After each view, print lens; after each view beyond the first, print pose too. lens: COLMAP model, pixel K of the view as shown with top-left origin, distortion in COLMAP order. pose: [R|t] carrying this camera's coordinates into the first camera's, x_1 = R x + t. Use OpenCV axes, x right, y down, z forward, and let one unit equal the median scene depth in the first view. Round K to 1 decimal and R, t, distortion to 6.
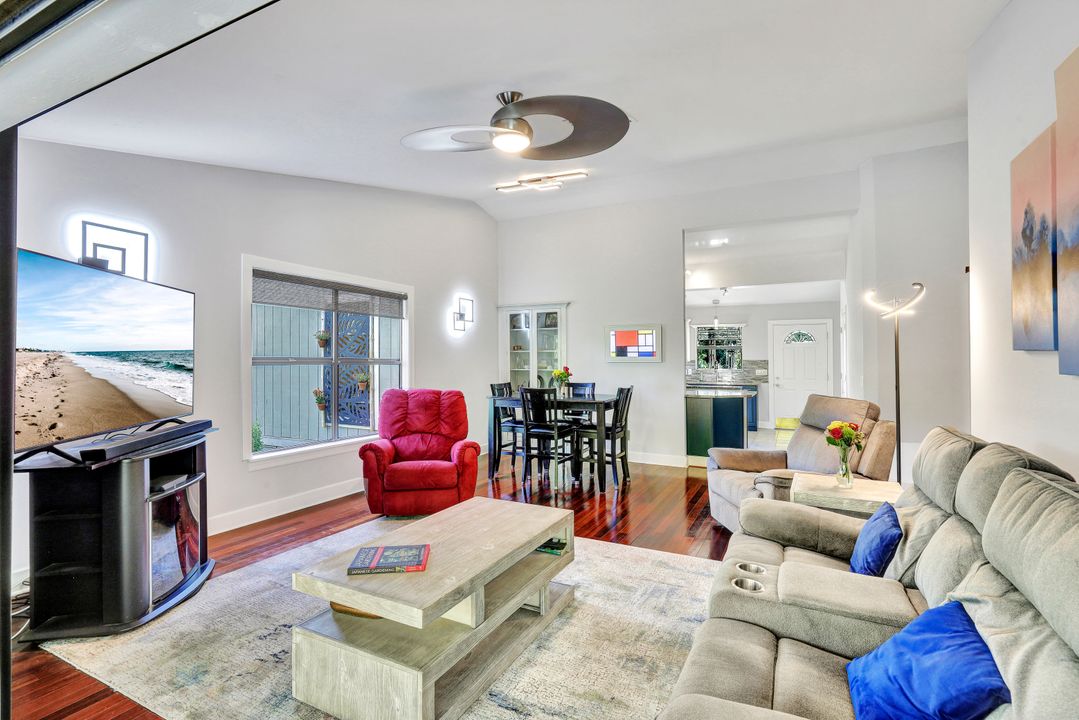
lens RADIAL K [[502.3, 0, 537.9], [0, 502.3, 357.4], [0, 0, 1]] dist [-0.000630, 0.000126]
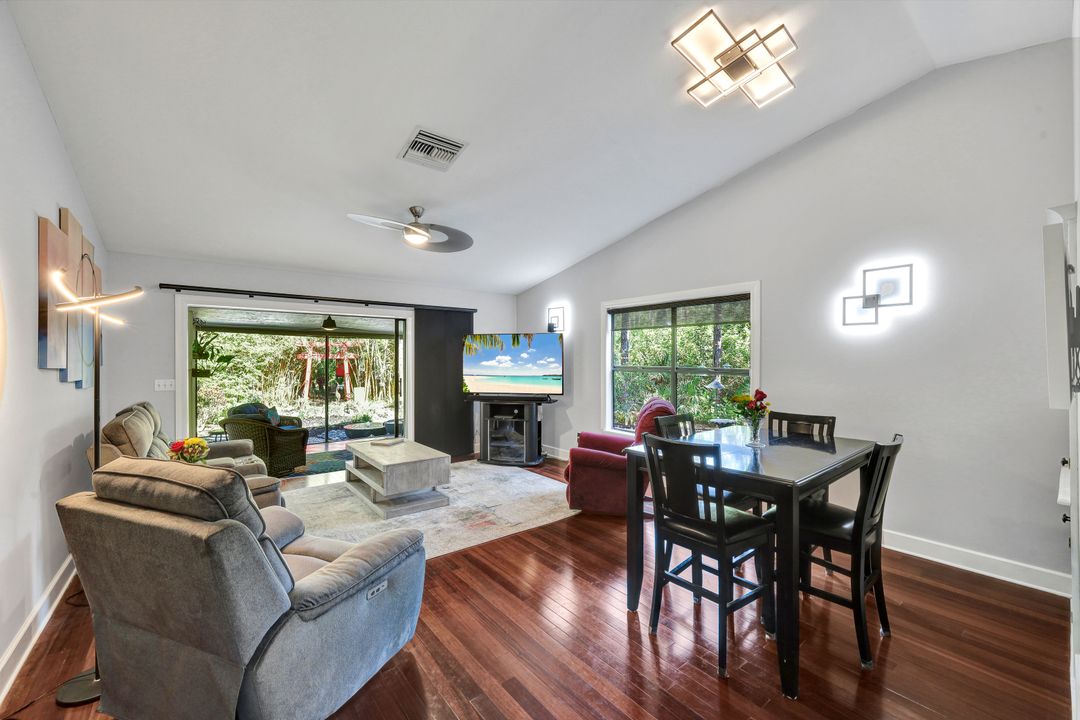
lens RADIAL K [[435.0, 0, 539.8], [0, 435.0, 362.0], [0, 0, 1]] dist [0.001218, 0.000761]
pose [[-0.402536, 0.003113, -0.915399, 0.450888], [0.001012, 0.999995, 0.002955, -0.010082], [0.915404, 0.000263, -0.402537, 0.797802]]
